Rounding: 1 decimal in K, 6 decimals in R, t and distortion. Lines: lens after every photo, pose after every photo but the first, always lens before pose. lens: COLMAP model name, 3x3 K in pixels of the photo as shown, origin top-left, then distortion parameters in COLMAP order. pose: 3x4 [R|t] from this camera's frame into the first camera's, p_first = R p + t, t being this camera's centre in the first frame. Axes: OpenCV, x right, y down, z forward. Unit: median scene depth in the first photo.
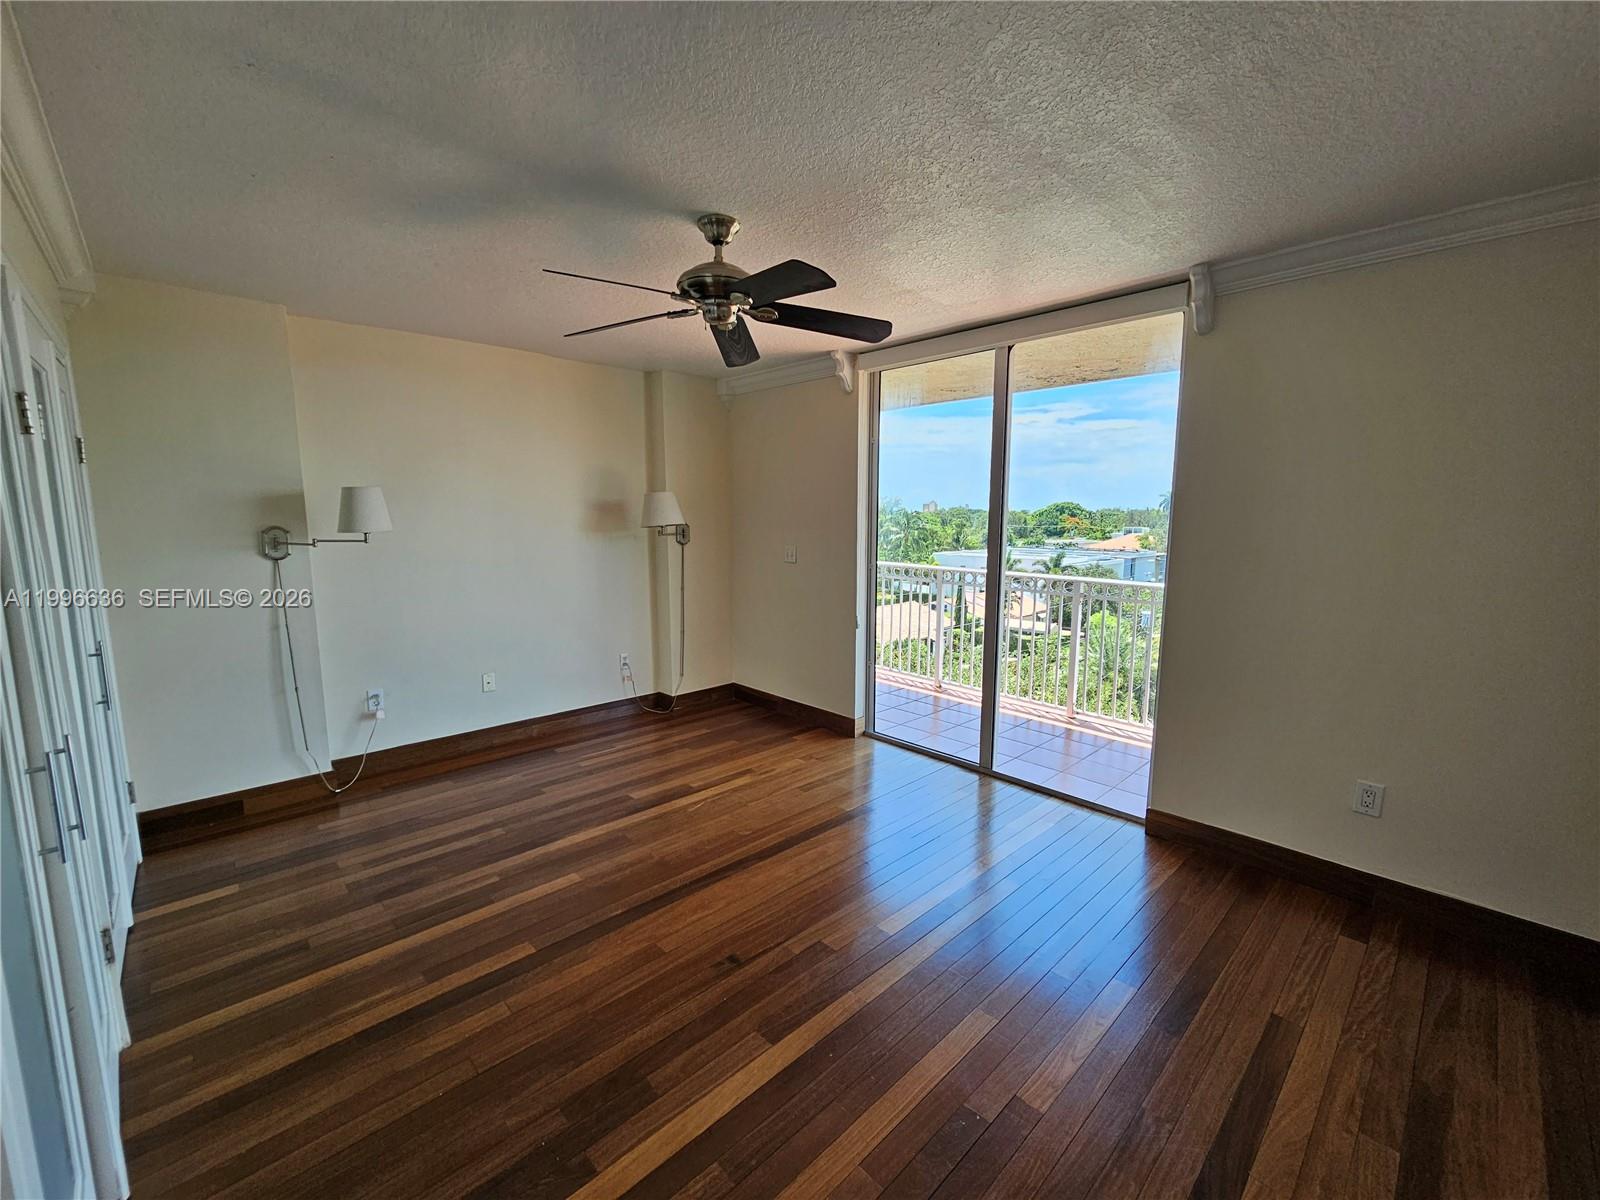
lens RADIAL K [[655.3, 0, 806.0], [0, 655.3, 602.8], [0, 0, 1]] dist [-0.000727, 0.000401]
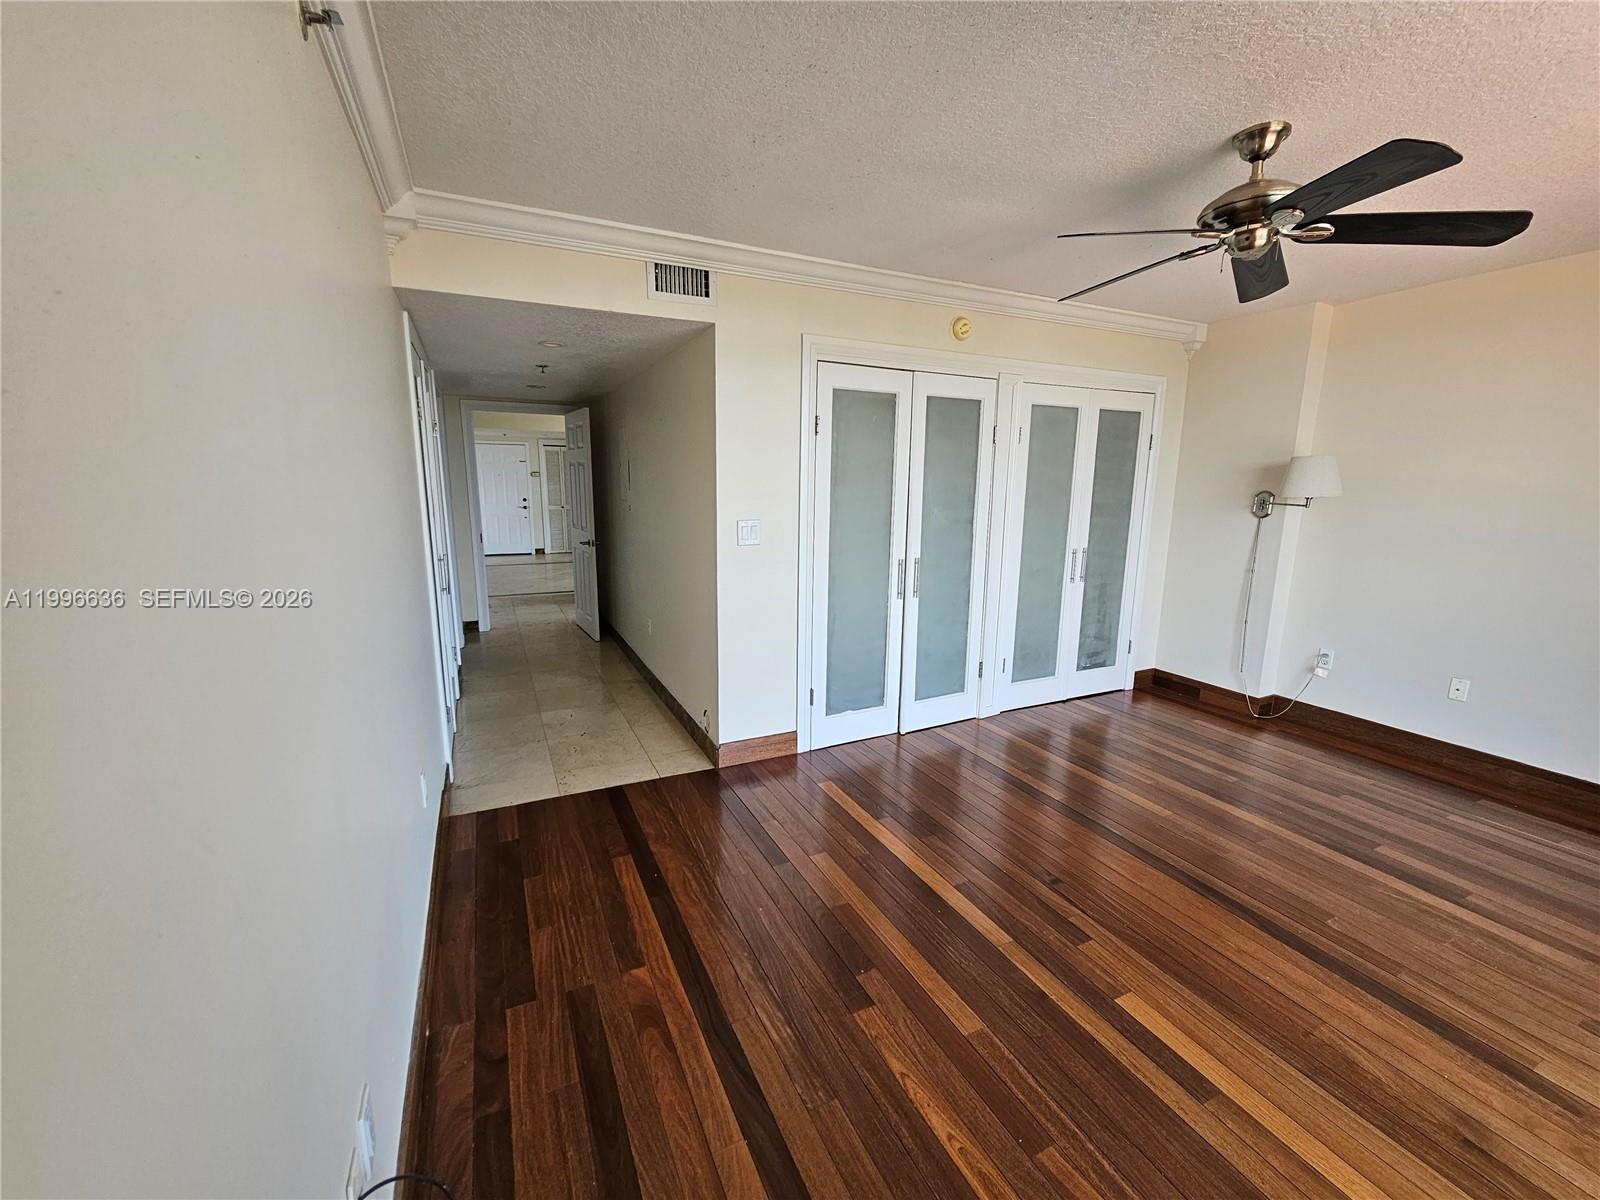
lens RADIAL K [[655.3, 0, 806.0], [0, 655.3, 602.8], [0, 0, 1]] dist [-0.000727, 0.000401]
pose [[-0.300033, 0.173896, -0.937945, 0.528290], [-0.140690, 0.964425, 0.223810, -0.053444], [0.943497, 0.199109, -0.264894, 0.435933]]
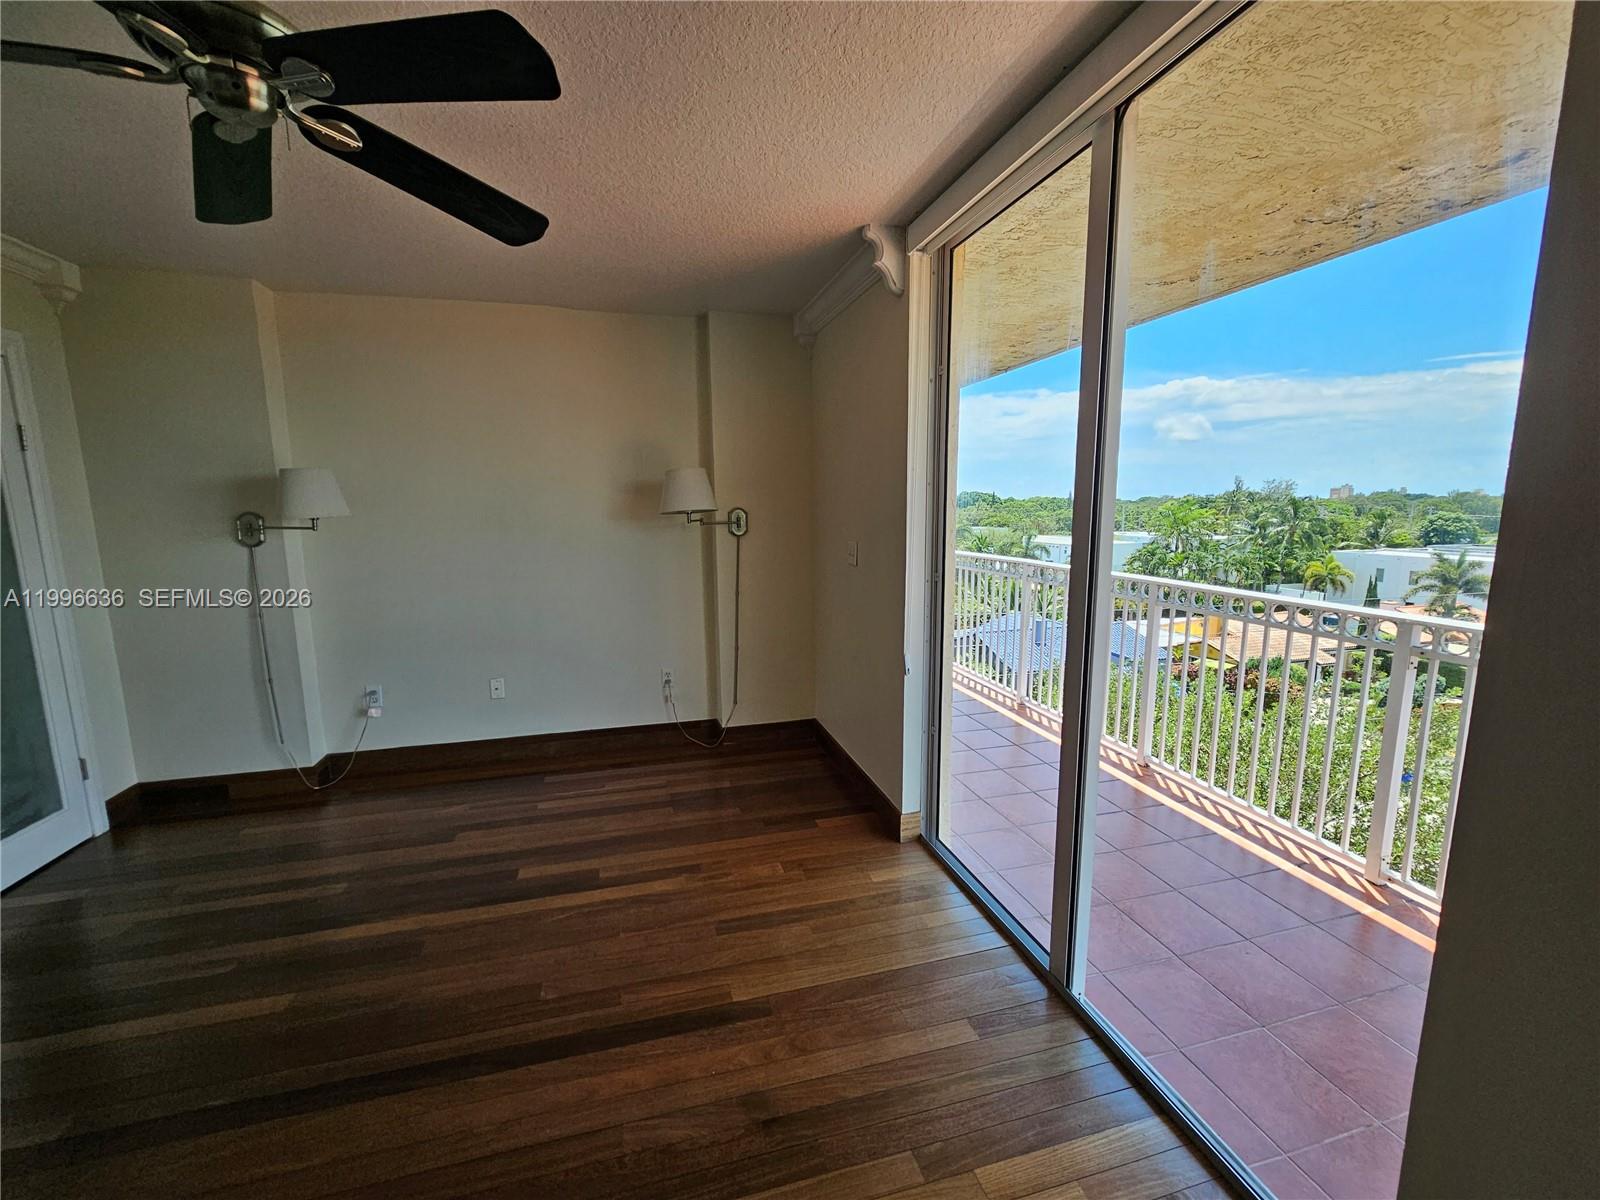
lens RADIAL K [[655.3, 0, 806.0], [0, 655.3, 602.8], [0, 0, 1]] dist [-0.000727, 0.000401]
pose [[0.880548, 0.063134, -0.469733, 0.303616], [-0.056070, 0.998005, 0.029029, -0.045012], [0.470629, 0.000777, 0.882331, 0.425012]]
